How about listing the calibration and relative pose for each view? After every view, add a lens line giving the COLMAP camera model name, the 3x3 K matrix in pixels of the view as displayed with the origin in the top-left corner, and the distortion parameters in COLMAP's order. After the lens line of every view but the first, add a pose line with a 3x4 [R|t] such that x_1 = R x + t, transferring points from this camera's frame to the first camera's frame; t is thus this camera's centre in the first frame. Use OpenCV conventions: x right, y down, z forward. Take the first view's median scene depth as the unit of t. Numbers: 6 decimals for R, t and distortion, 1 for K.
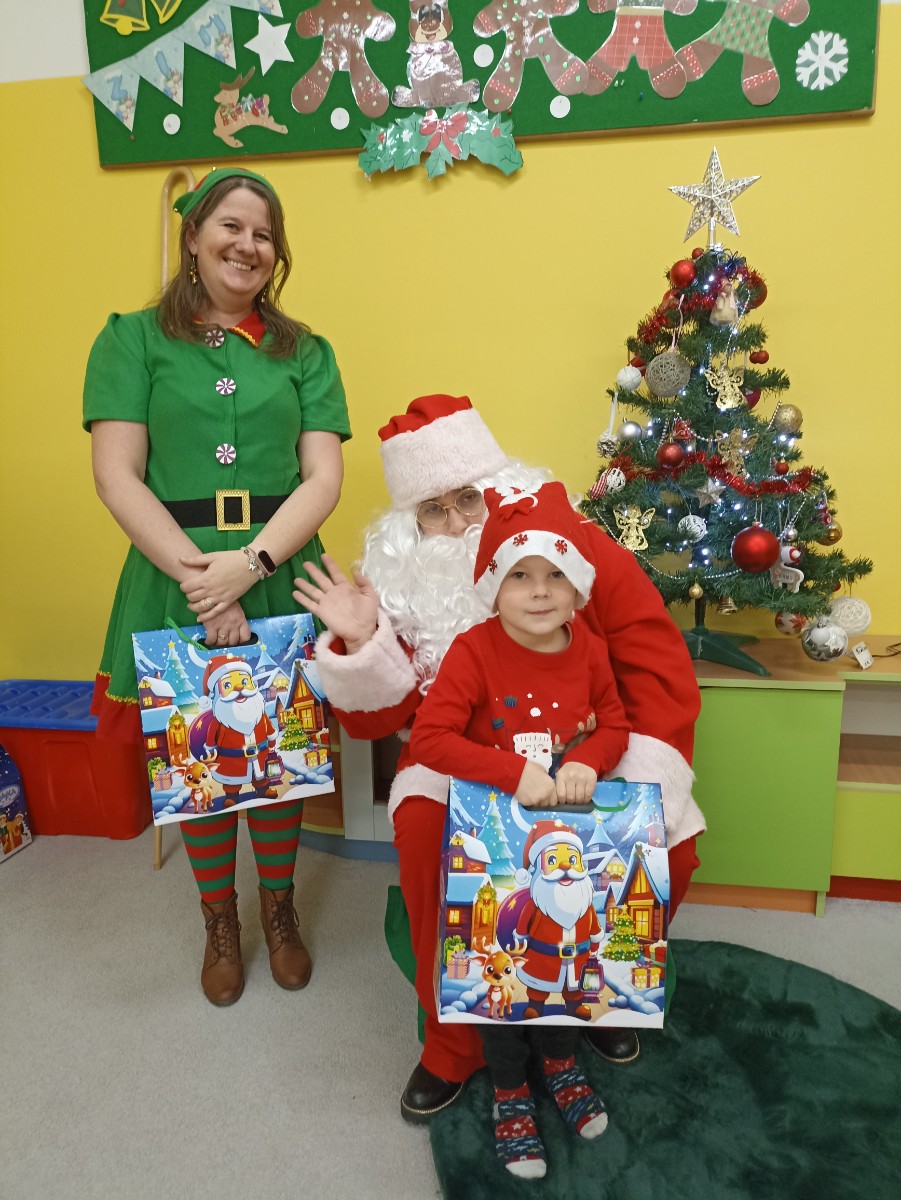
lens RADIAL K [[878.1, 0, 450.5], [0, 878.1, 600.0], [0, 0, 1]] dist [0.015715, -0.011002]
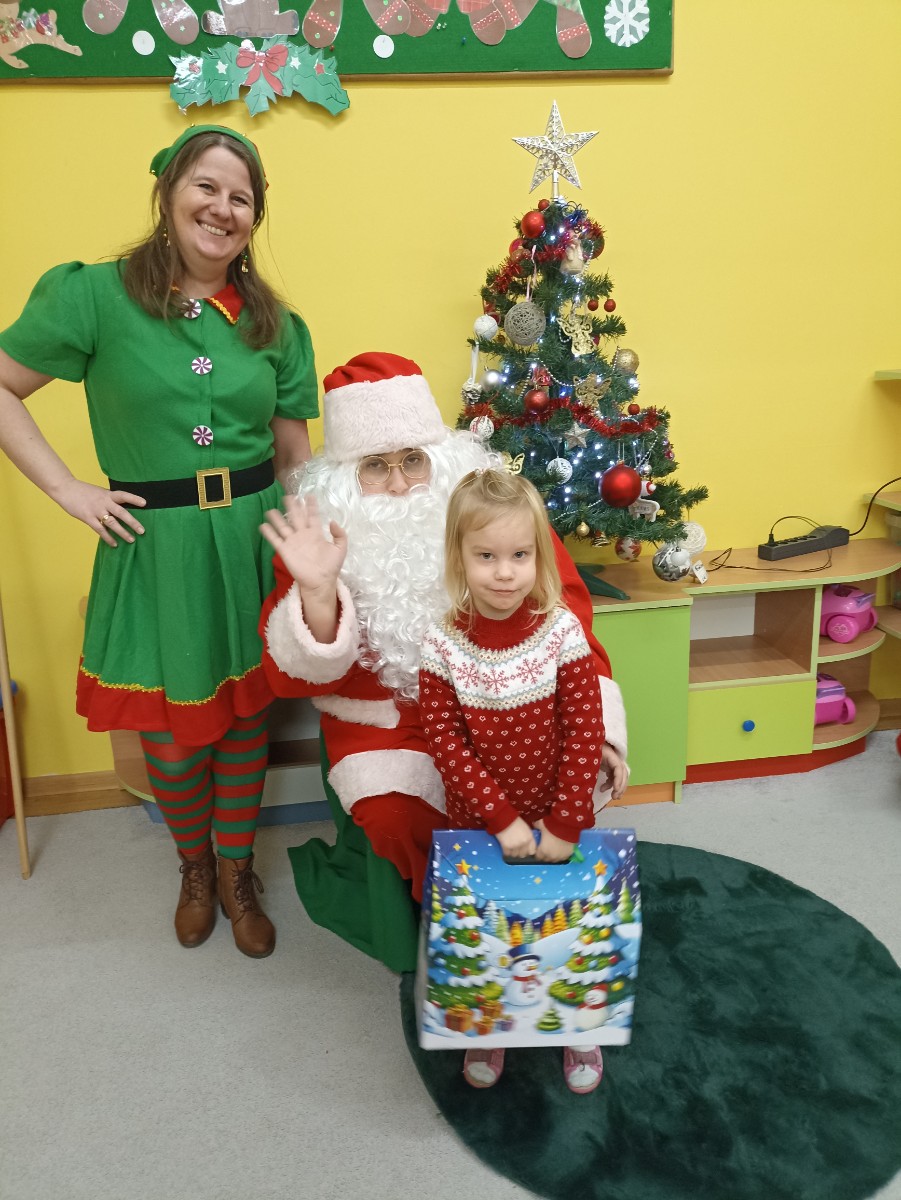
lens RADIAL K [[878.7, 0, 444.8], [0, 878.7, 602.7], [0, 0, 1]] dist [0.007876, -0.008444]
pose [[0.955024, -0.110013, 0.275367, -0.166462], [0.089640, 0.992294, 0.085546, -0.024721], [-0.282656, -0.057014, 0.957526, 0.007501]]
